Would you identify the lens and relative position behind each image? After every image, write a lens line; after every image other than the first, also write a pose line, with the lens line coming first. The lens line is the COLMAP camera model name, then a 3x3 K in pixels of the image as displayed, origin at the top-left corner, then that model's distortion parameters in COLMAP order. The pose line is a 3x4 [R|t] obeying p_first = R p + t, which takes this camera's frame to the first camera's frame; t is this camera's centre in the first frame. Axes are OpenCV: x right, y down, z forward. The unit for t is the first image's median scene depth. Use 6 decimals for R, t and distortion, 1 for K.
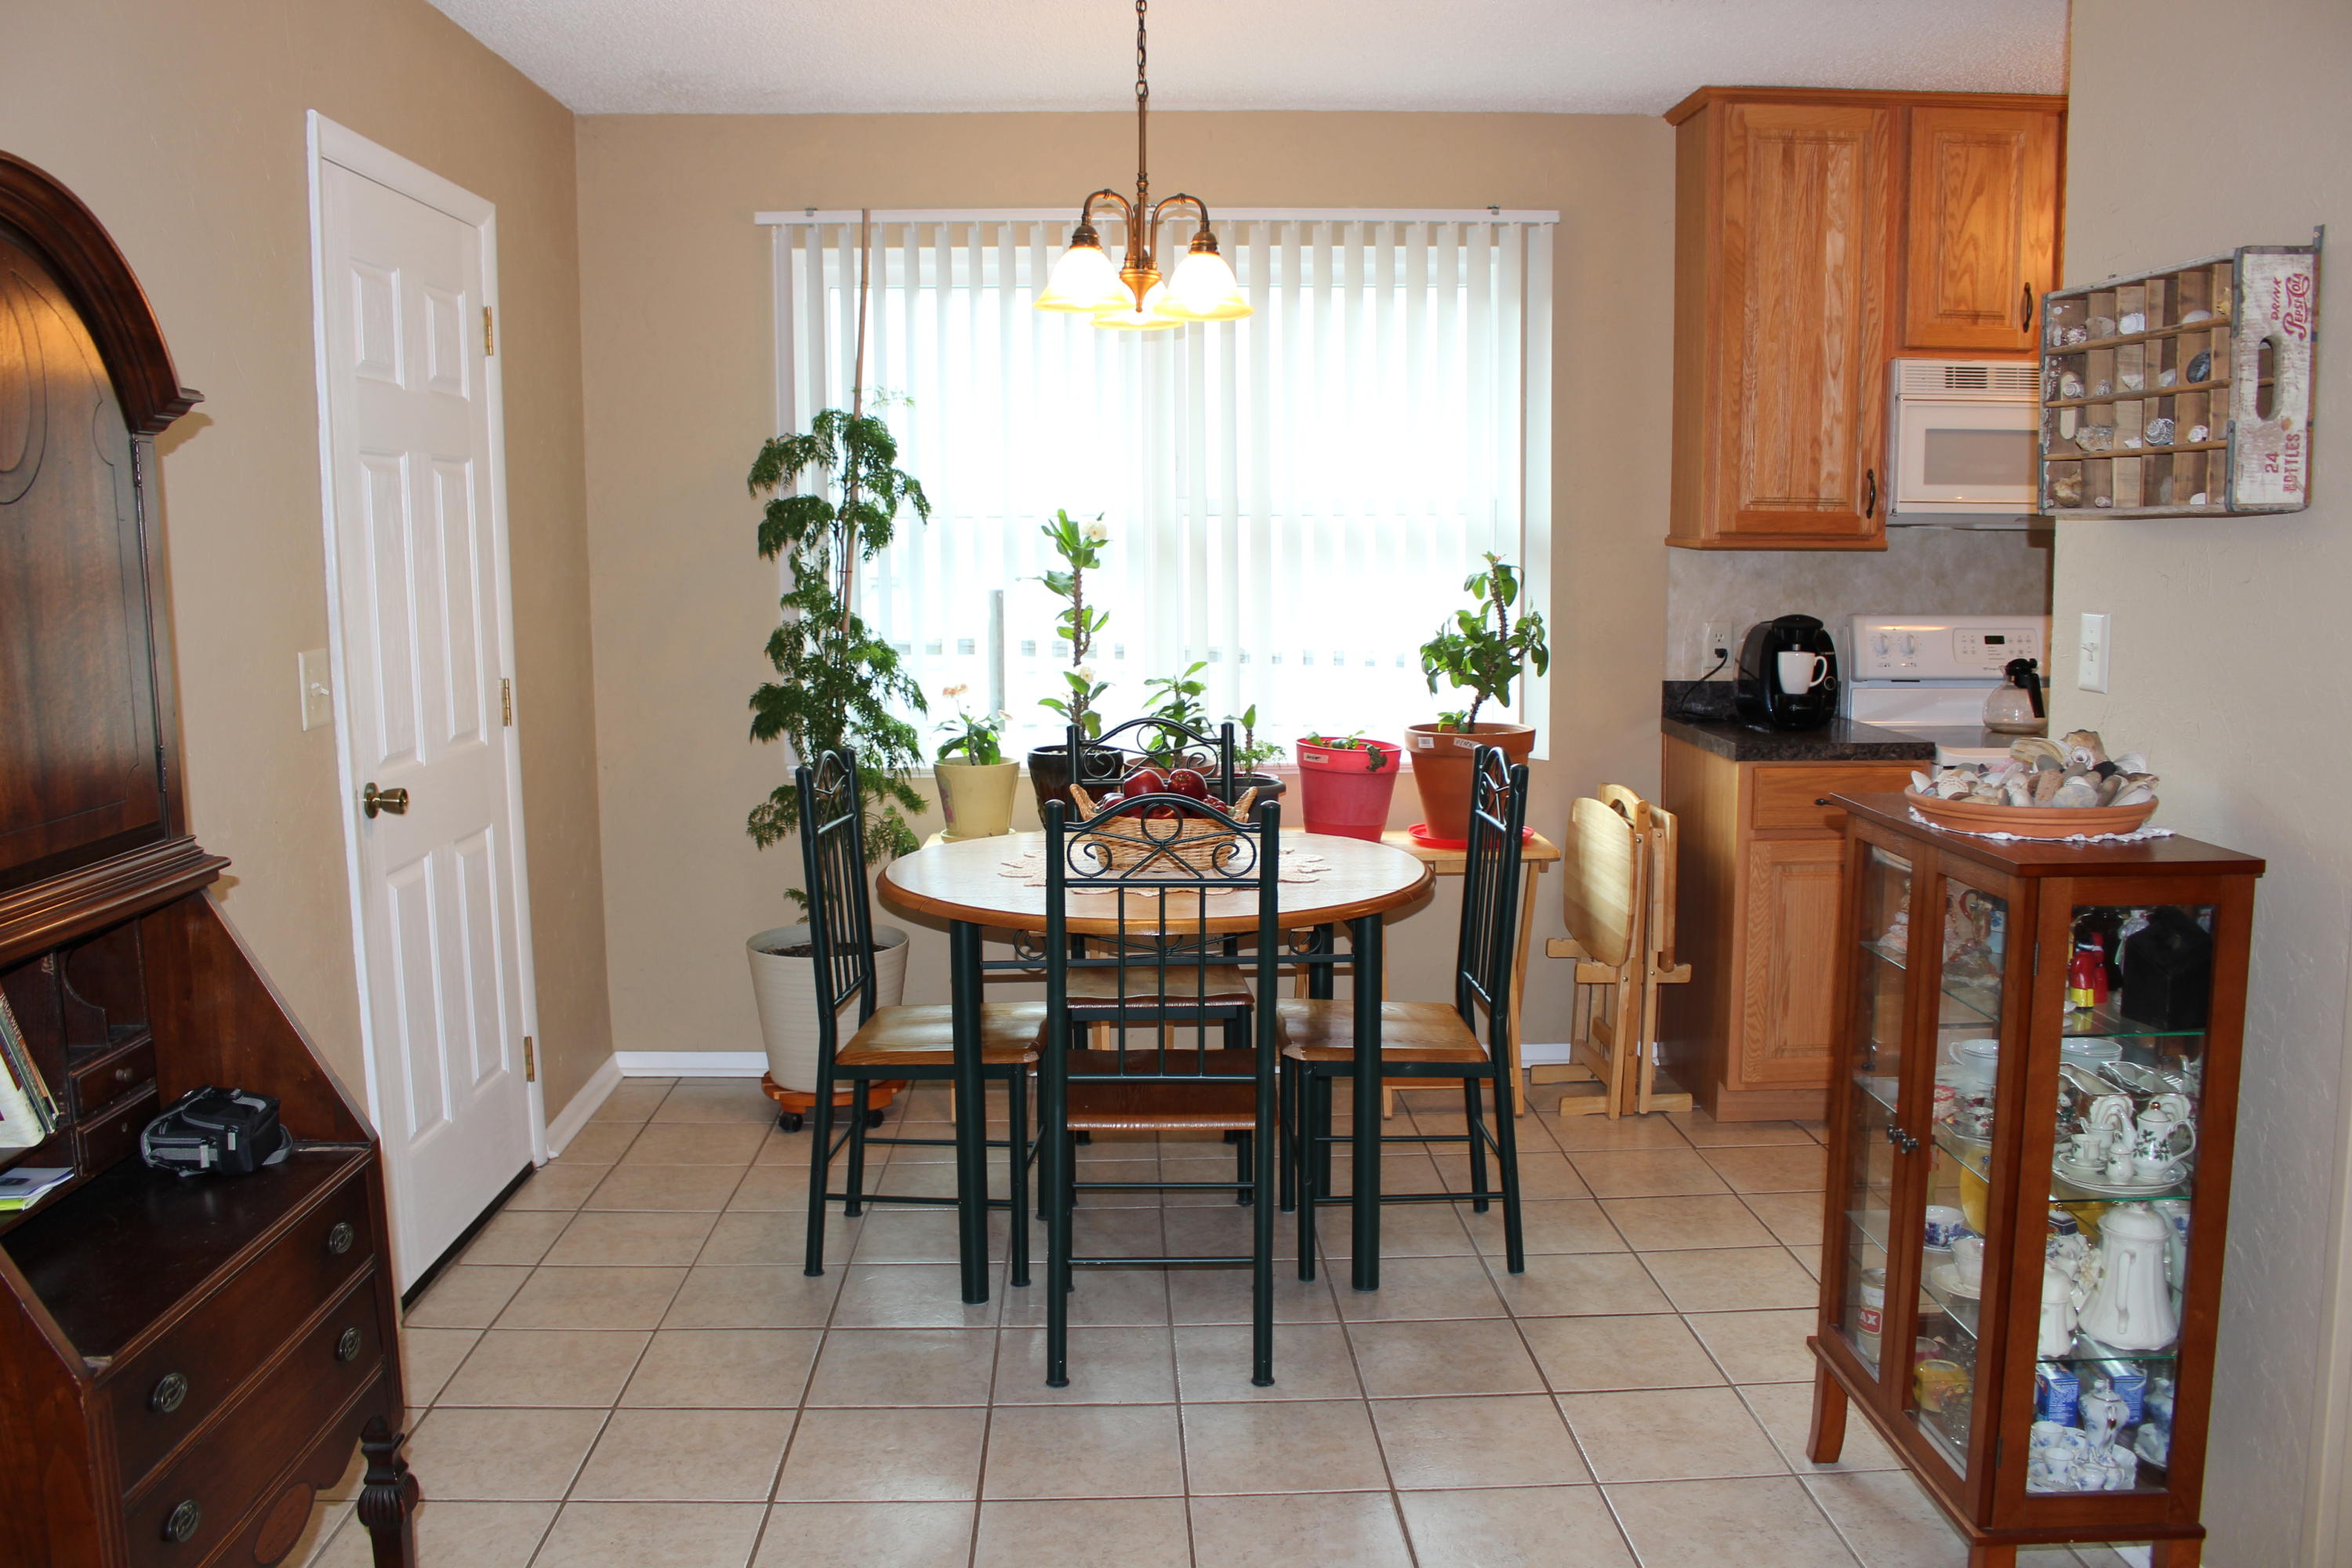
lens RADIAL K [[1932.2, 0, 1166.6], [0, 1932.2, 774.6], [0, 0, 1]] dist [-0.156009, 0.130888]
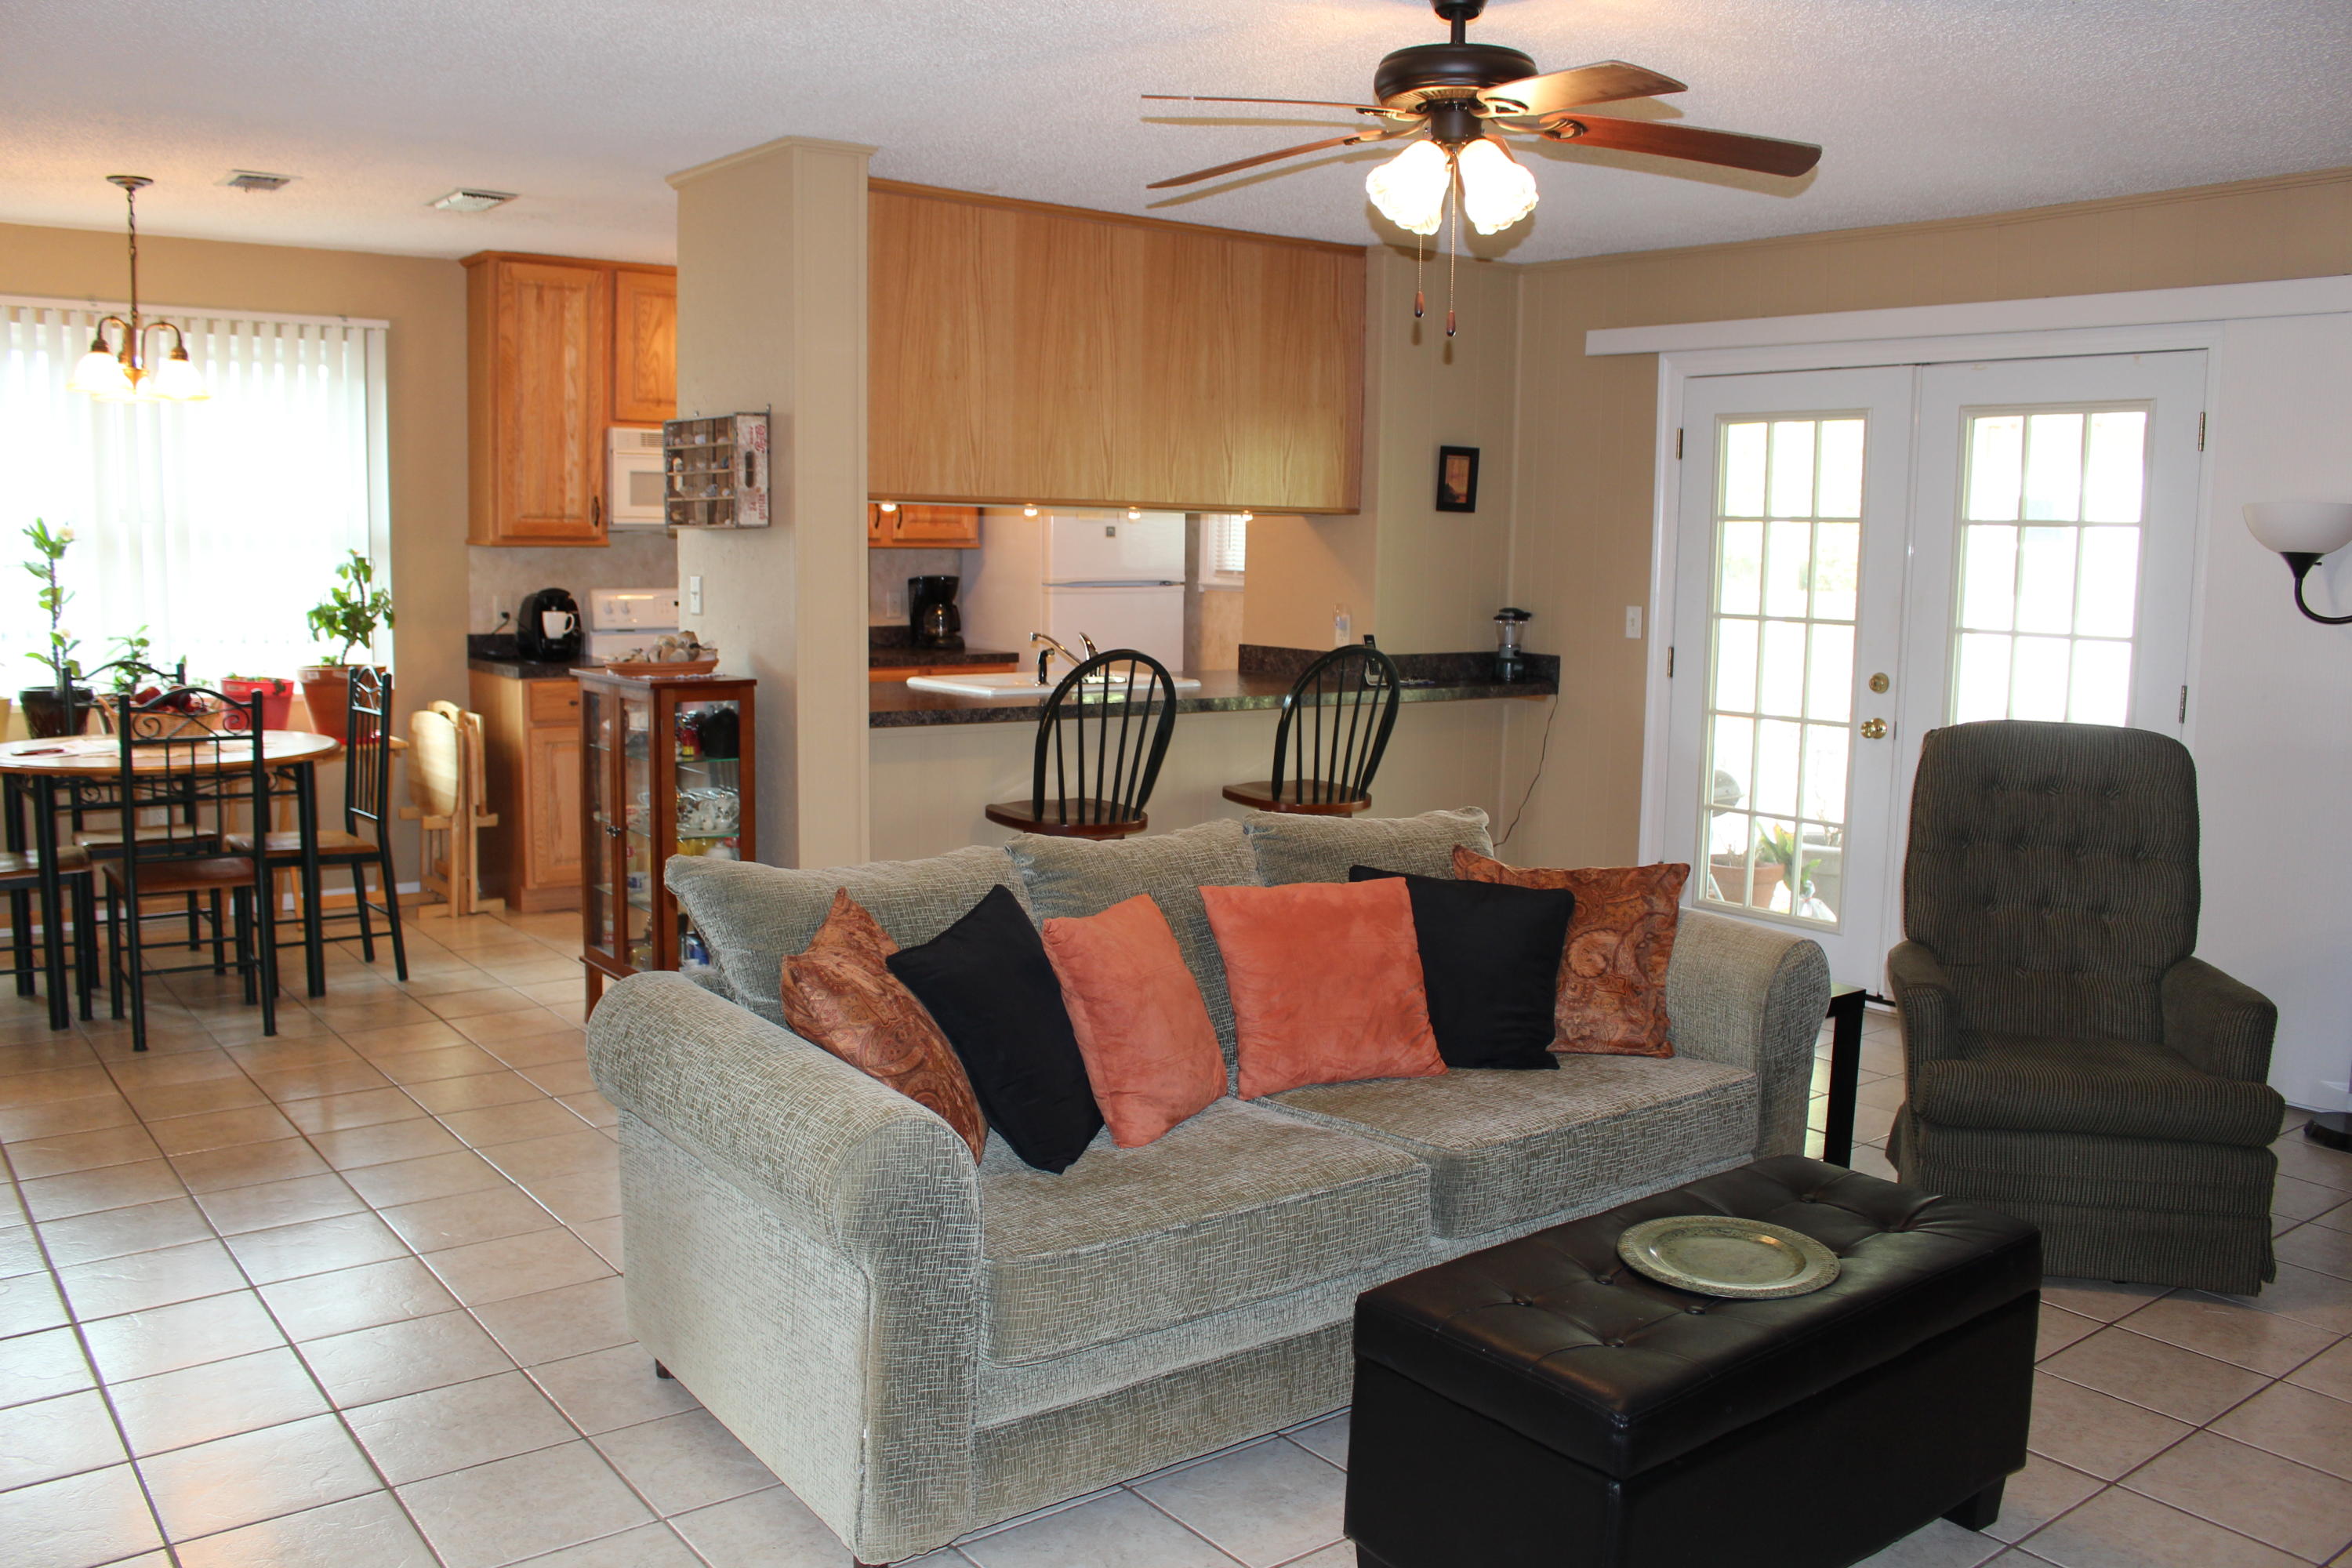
lens RADIAL K [[1932.2, 0, 1154.6], [0, 1932.2, 773.9], [0, 0, 1]] dist [-0.156009, 0.130888]
pose [[0.815572, -0.051988, 0.576315, -0.180726], [0.052374, 0.998500, 0.015956, 0.071396], [-0.576281, 0.017171, 0.817072, -0.579074]]
